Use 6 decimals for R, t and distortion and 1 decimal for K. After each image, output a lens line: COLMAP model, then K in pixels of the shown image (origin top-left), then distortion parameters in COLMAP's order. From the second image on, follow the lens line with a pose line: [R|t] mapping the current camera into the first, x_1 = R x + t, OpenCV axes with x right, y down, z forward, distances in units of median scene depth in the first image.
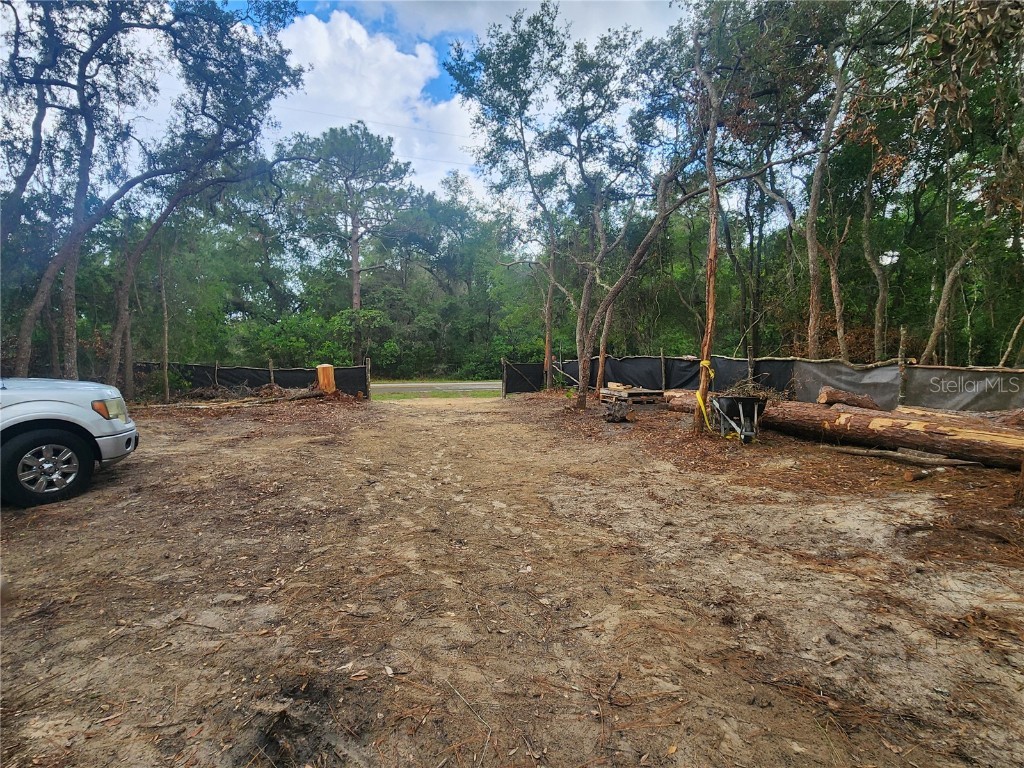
lens RADIAL K [[507.7, 0, 511.4], [0, 507.7, 381.0], [0, 0, 1]] dist [-0.006709, 0.001847]
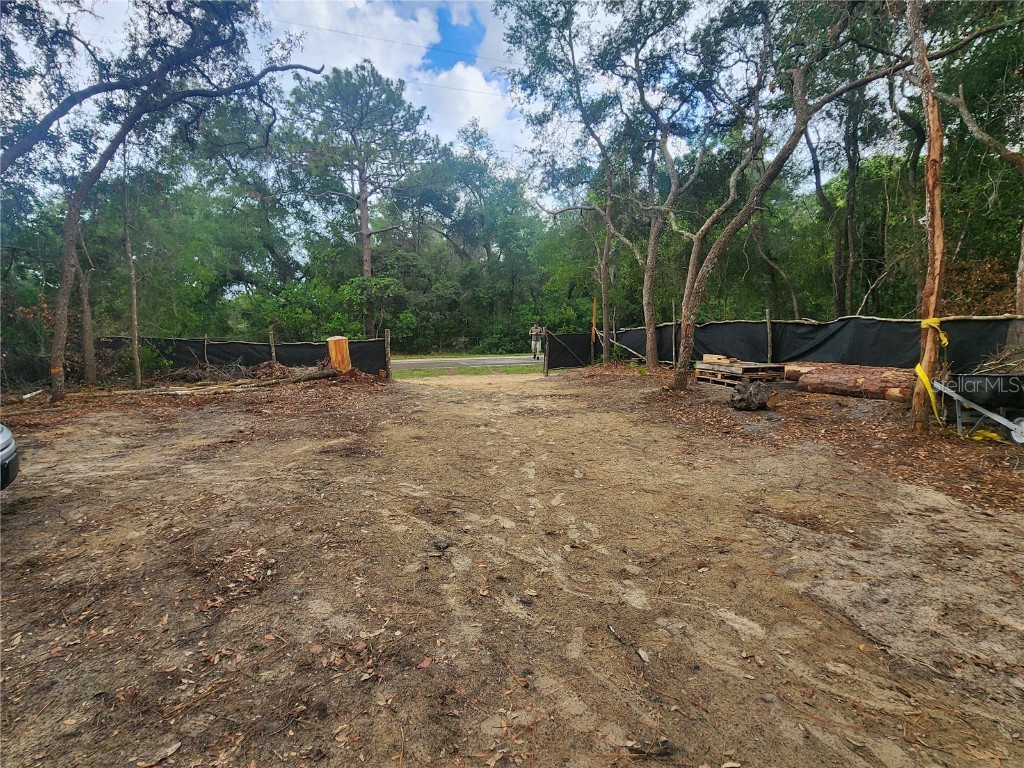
lens RADIAL K [[507.7, 0, 513.8], [0, 507.7, 379.9], [0, 0, 1]] dist [-0.006709, 0.001847]
pose [[0.999857, -0.012029, -0.011876, -0.079615], [0.012606, 0.998680, 0.049798, -0.000448], [0.011261, -0.049941, 0.998689, 0.198501]]
